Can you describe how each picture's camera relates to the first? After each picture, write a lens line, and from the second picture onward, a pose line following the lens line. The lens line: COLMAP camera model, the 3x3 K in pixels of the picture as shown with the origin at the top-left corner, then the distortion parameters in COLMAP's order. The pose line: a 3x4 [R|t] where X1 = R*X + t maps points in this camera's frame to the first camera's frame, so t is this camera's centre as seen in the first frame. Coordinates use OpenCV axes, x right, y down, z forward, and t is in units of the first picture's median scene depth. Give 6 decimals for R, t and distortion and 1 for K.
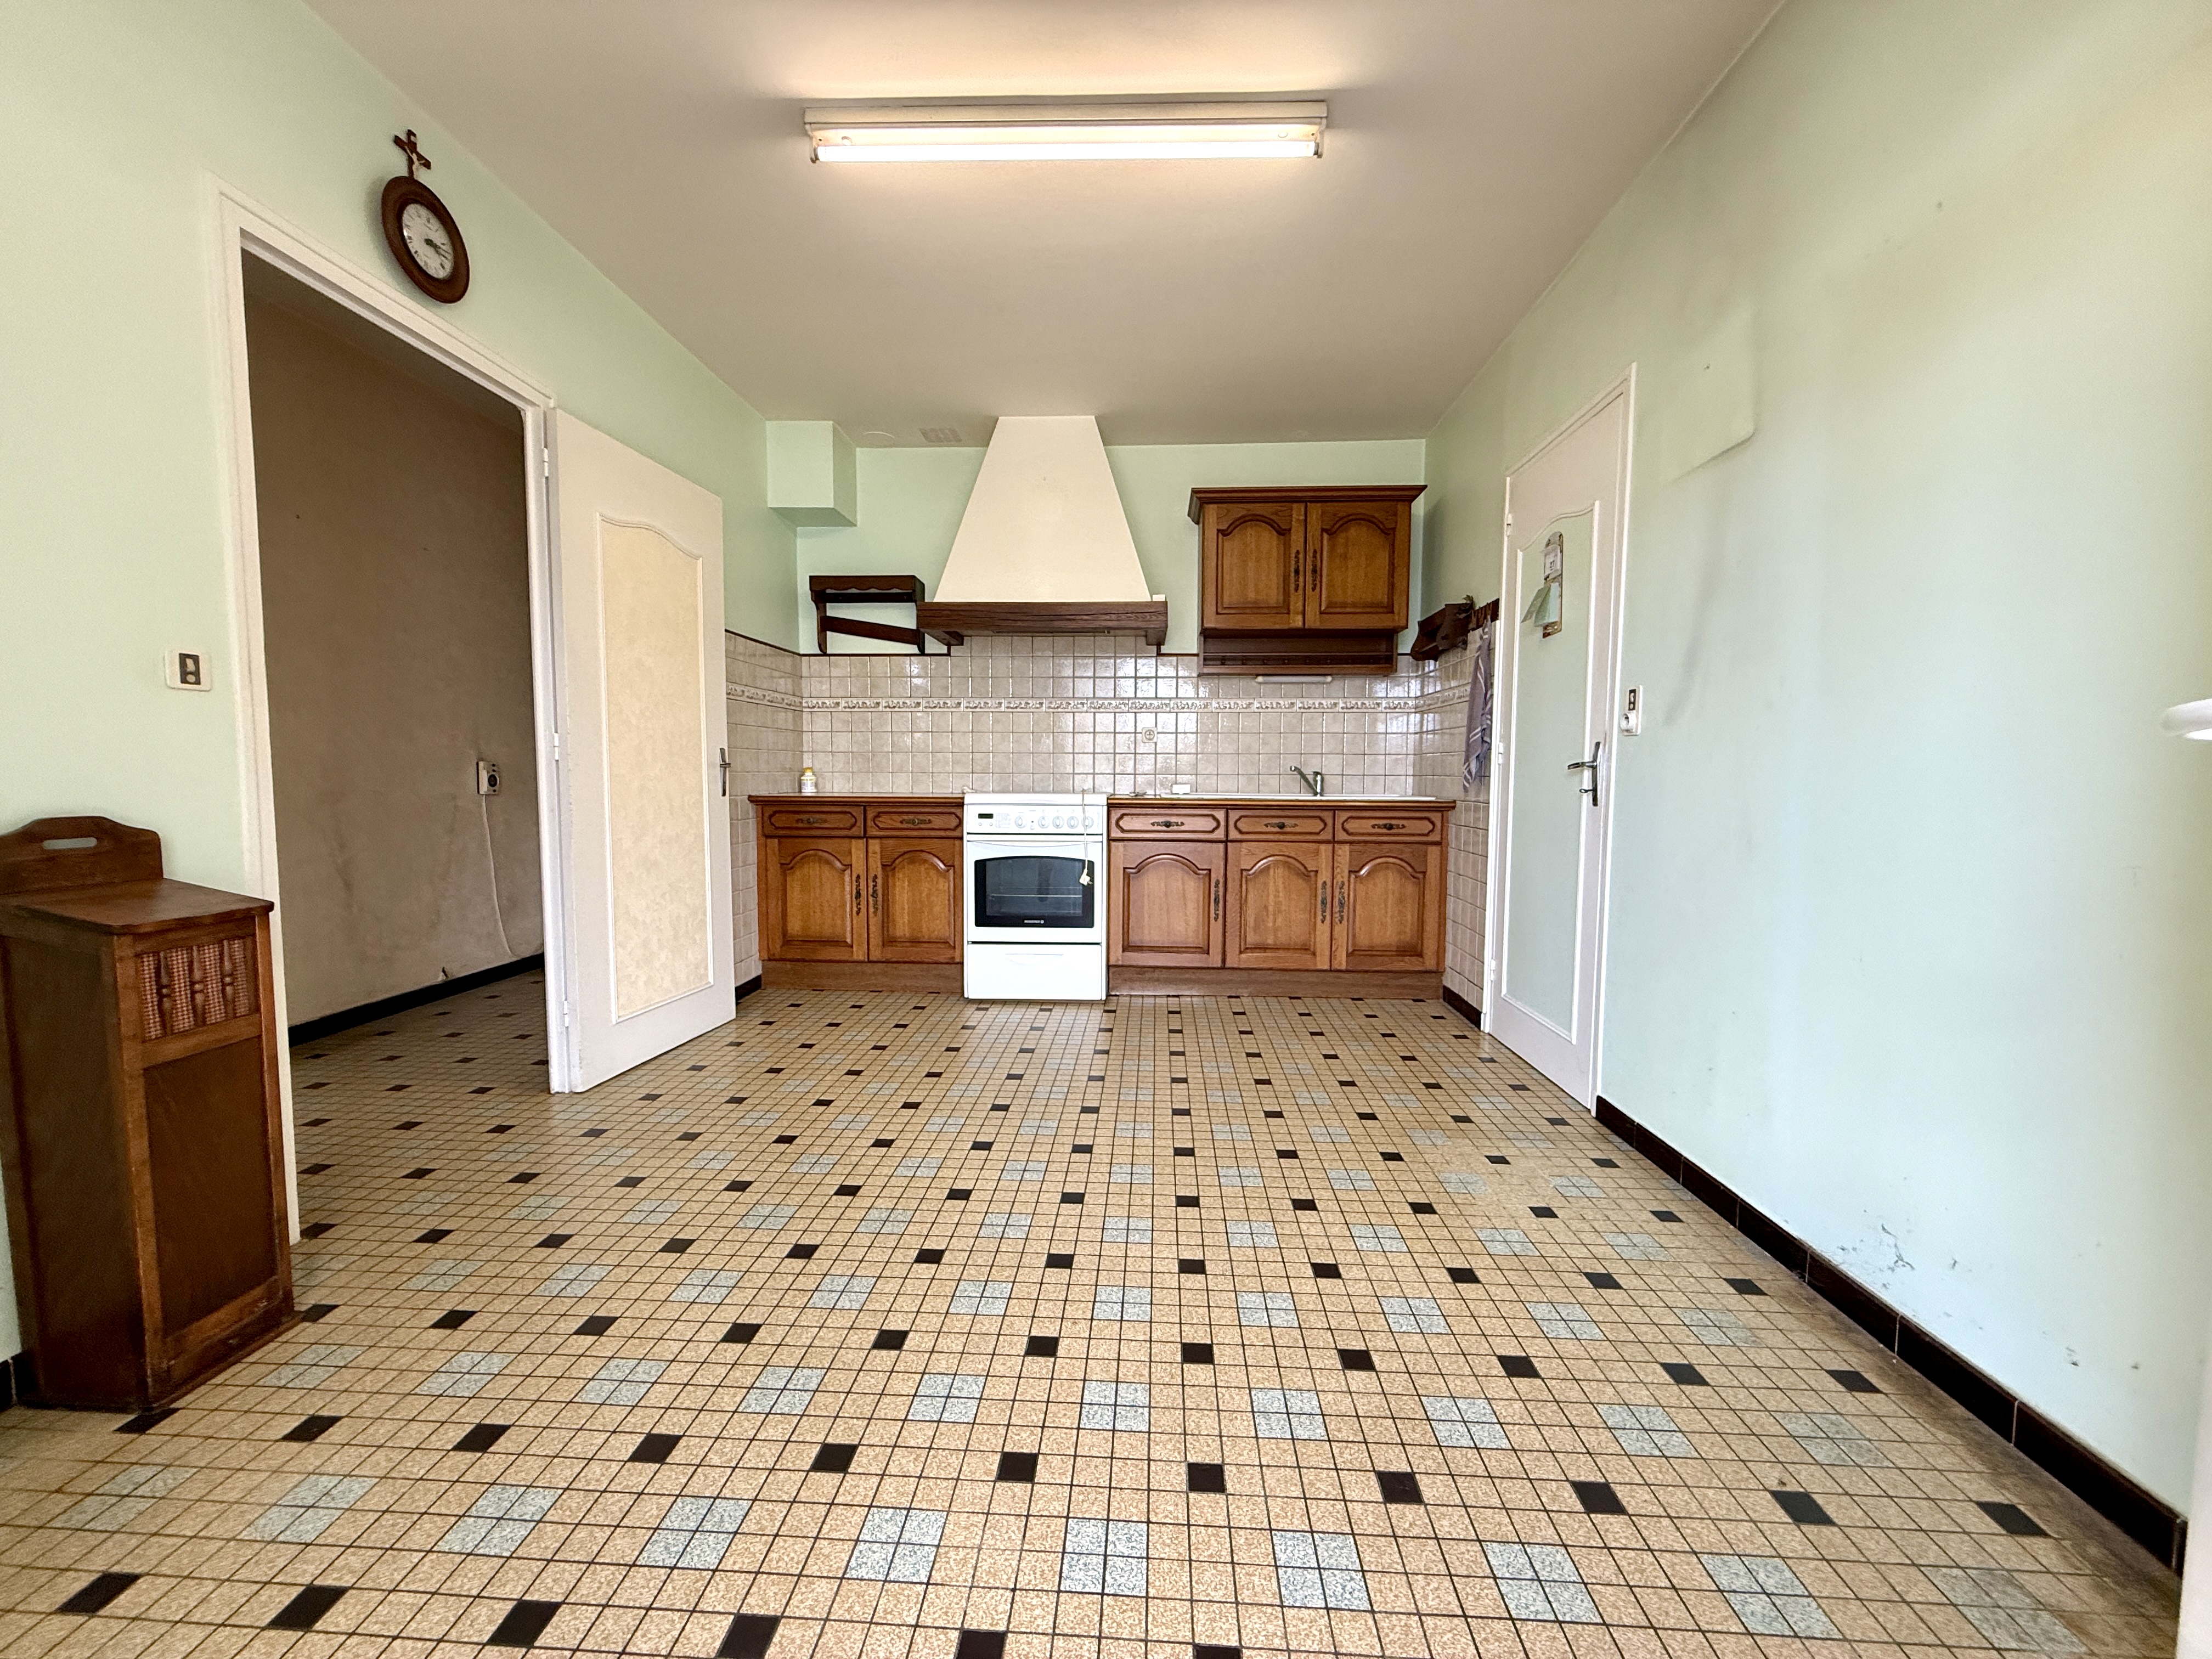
lens RADIAL K [[881.9, 0, 1104.0], [0, 881.9, 835.0], [0, 0, 1]] dist [-0.000381, -0.000178]
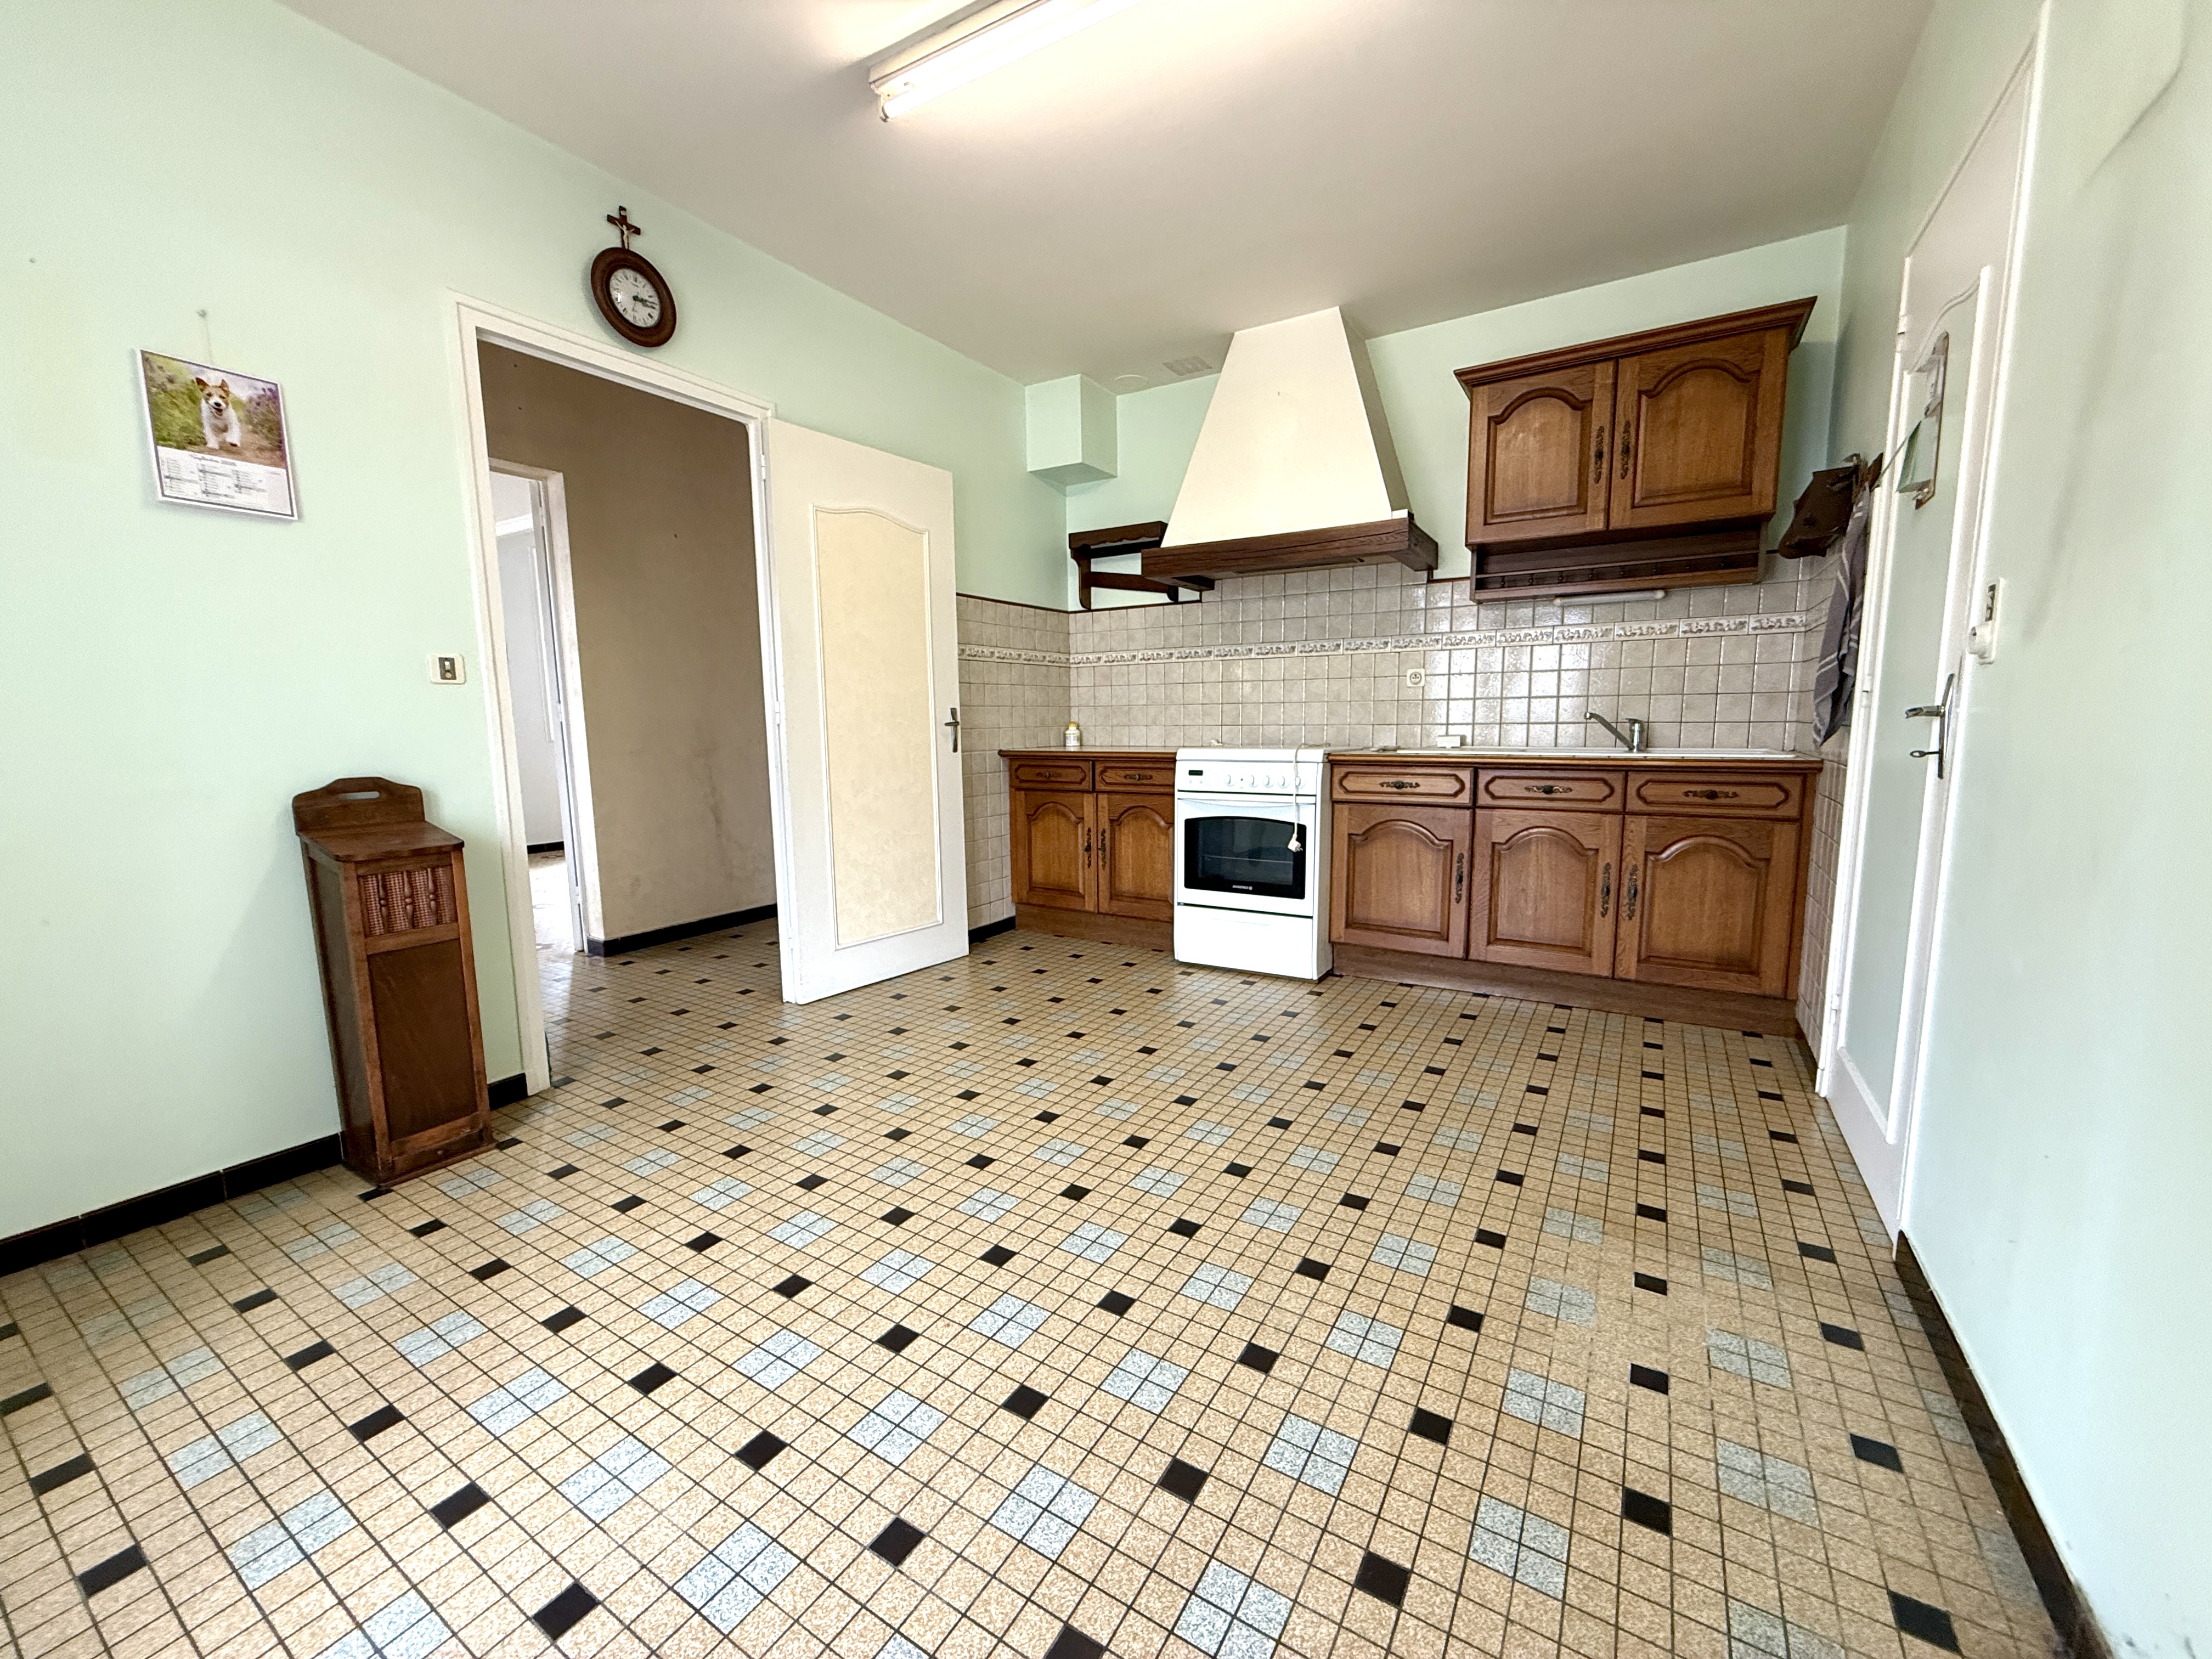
lens RADIAL K [[882.7, 0, 1103.5], [0, 882.7, 833.6], [0, 0, 1]] dist [0.000727, -0.000322]
pose [[0.878401, 0.046358, -0.475671, 0.232044], [-0.016893, 0.997674, 0.066036, -0.017148], [0.477626, -0.049971, 0.877141, 0.116916]]
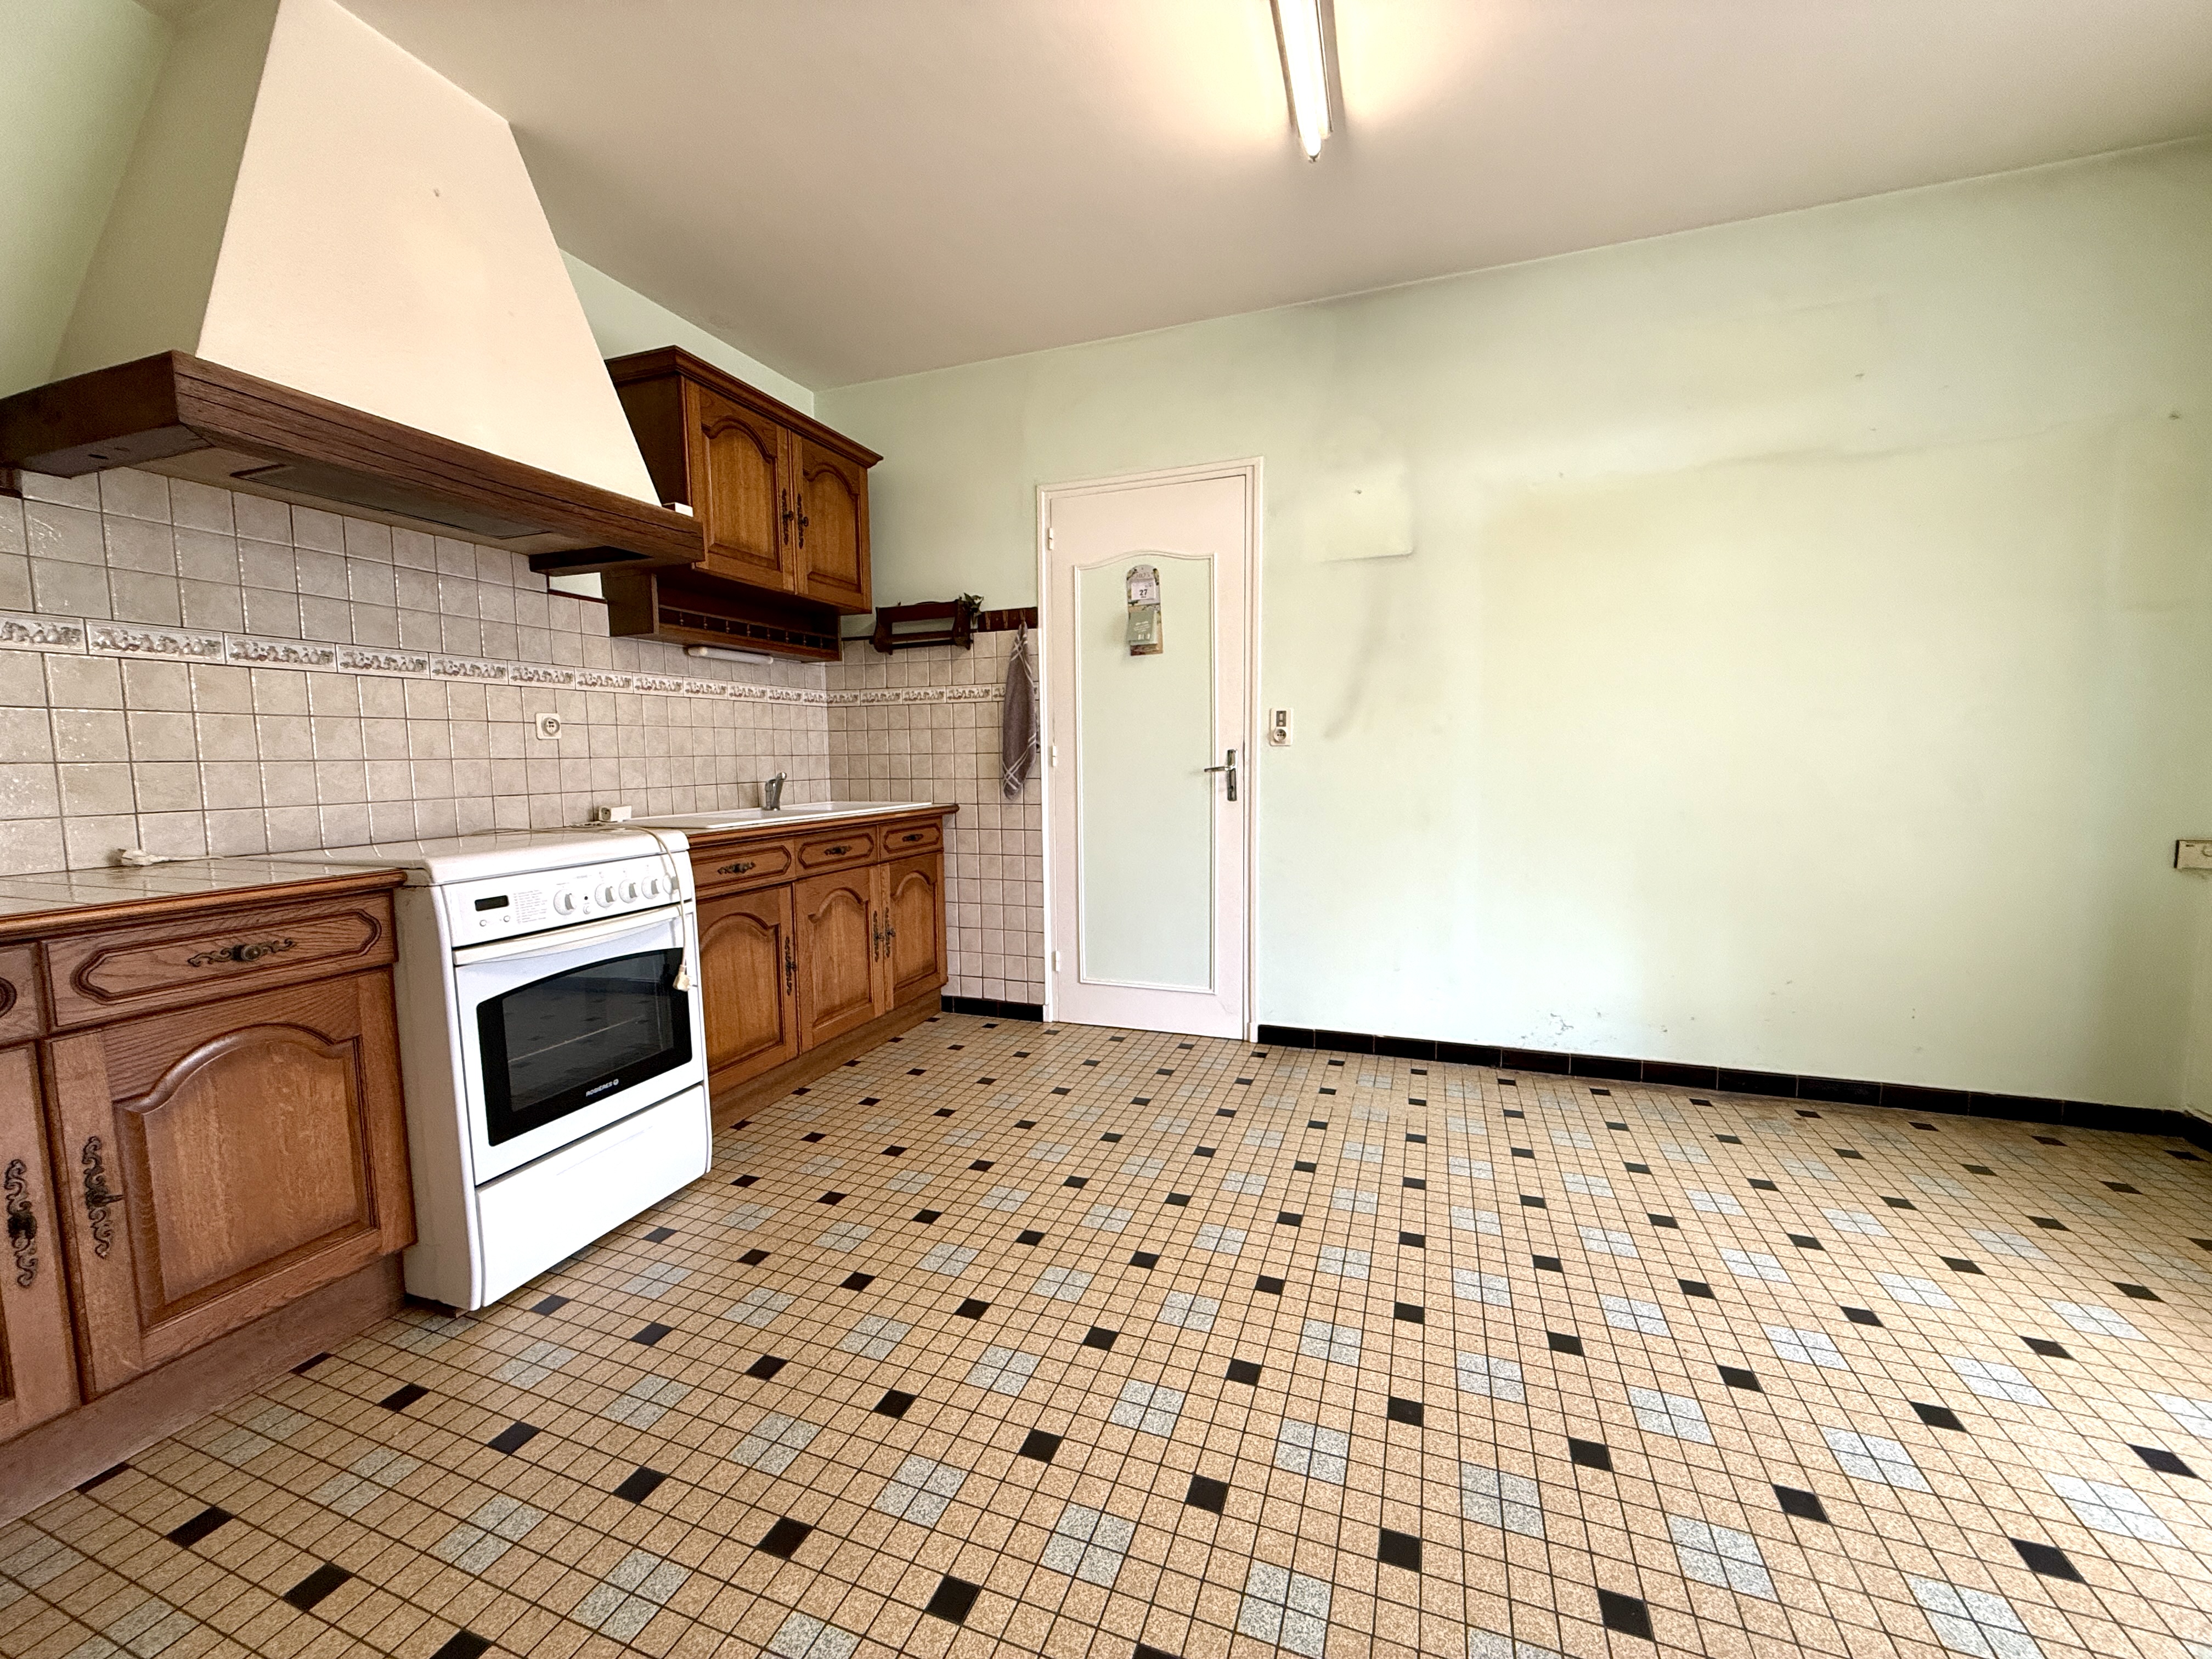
lens RADIAL K [[881.9, 0, 1104.0], [0, 881.9, 835.0], [0, 0, 1]] dist [-0.000381, -0.000178]
pose [[0.288437, -0.097155, 0.952557, -0.474883], [0.082824, 0.993642, 0.076266, -0.065036], [-0.953910, 0.056896, 0.294650, 0.556142]]
